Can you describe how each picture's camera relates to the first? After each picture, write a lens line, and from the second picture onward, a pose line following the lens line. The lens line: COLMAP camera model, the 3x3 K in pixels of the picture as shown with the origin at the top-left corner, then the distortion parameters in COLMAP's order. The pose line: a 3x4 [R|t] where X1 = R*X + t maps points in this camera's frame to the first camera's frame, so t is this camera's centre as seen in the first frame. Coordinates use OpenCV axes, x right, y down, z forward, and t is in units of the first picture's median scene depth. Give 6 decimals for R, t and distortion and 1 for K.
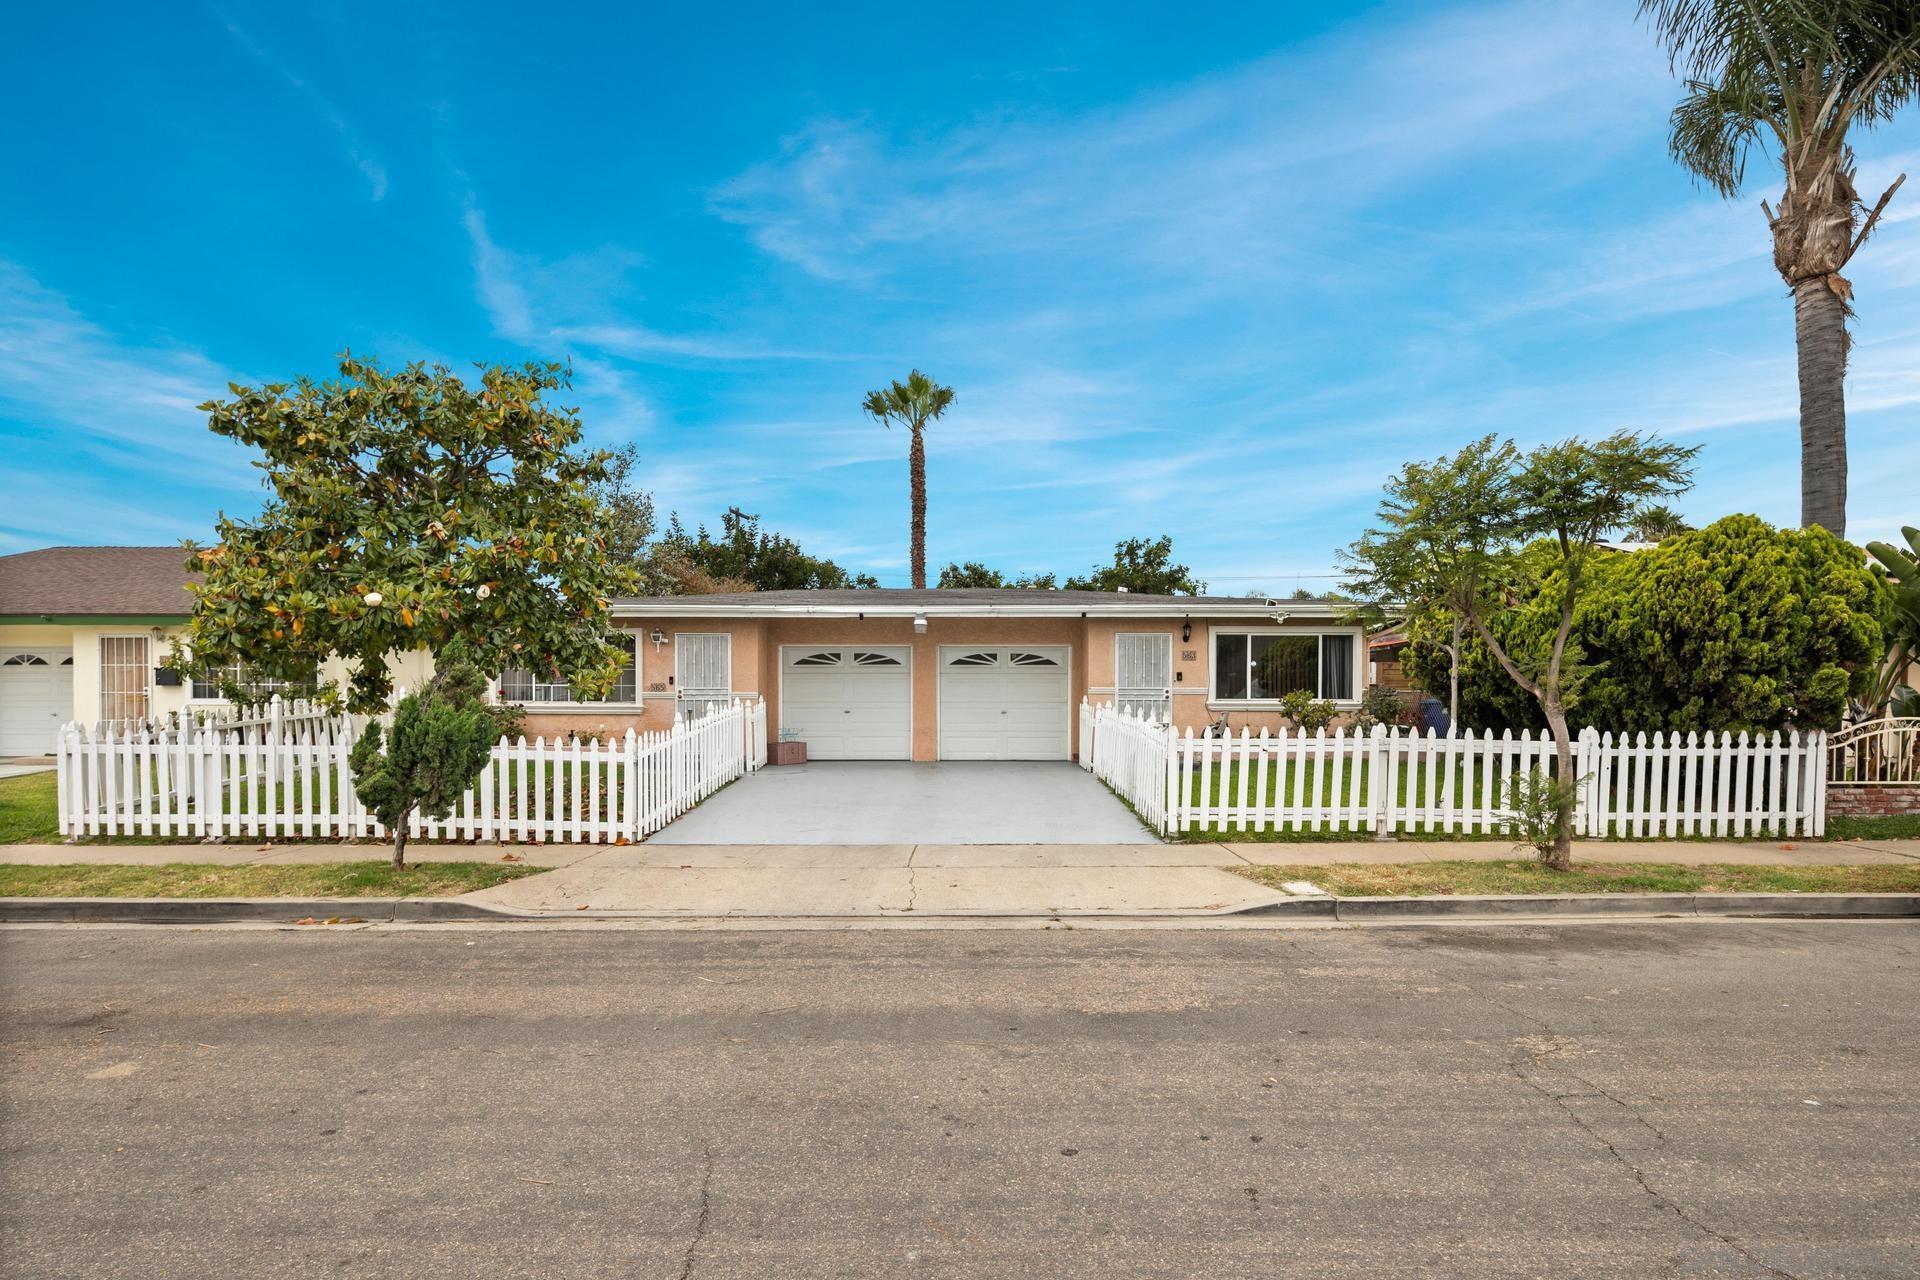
lens RADIAL K [[944.6, 0, 953.9], [0, 944.6, 726.4], [0, 0, 1]] dist [0.003587, -0.003014]
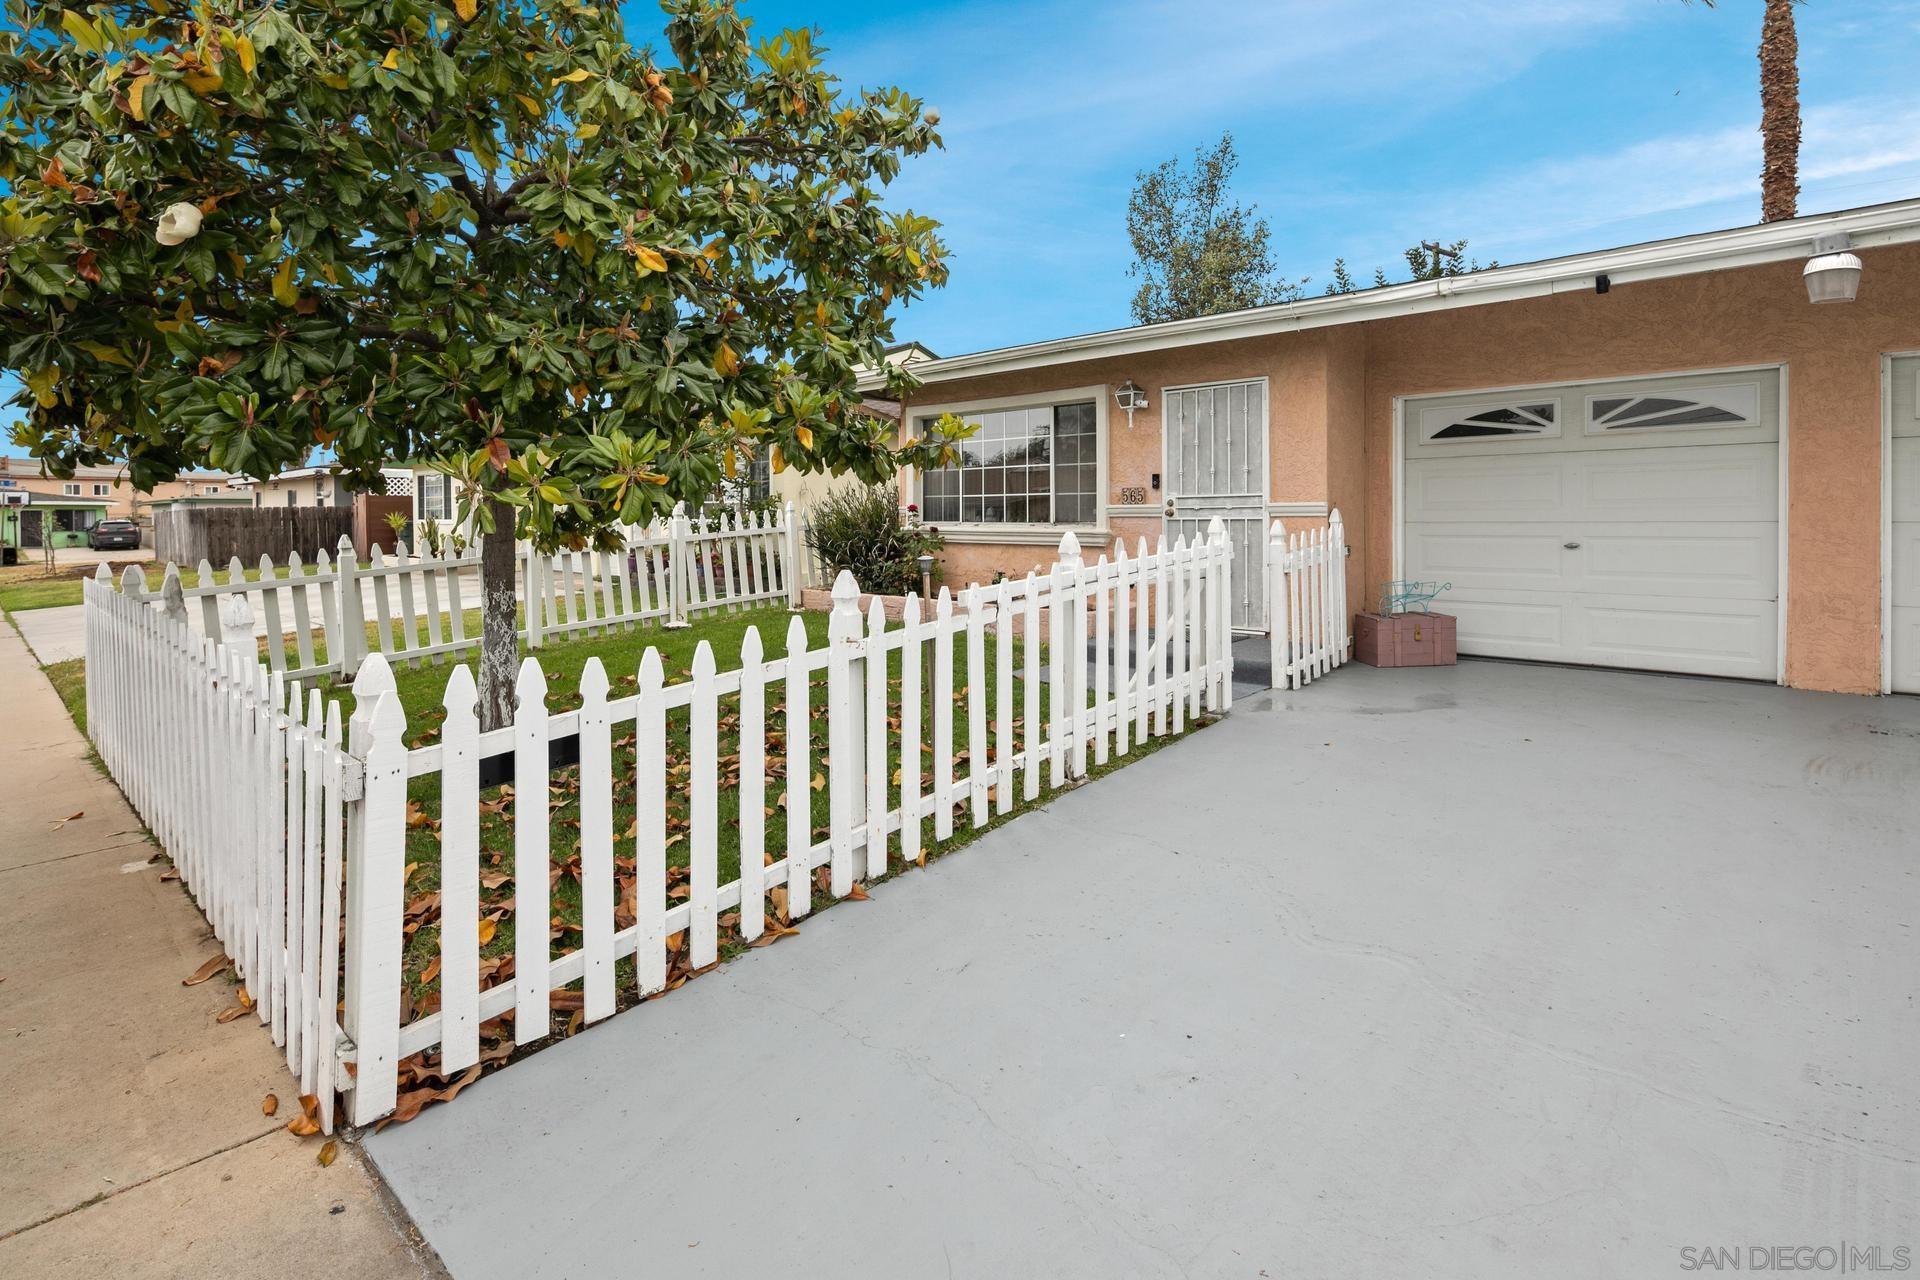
lens RADIAL K [[944.6, 0, 948.0], [0, 944.6, 529.7], [0, 0, 1]] dist [0.003587, -0.003014]
pose [[0.733436, 0.004023, -0.679746, -0.035581], [-0.010133, 0.999936, -0.005015, -0.019177], [0.679683, 0.010566, 0.733430, 0.560072]]
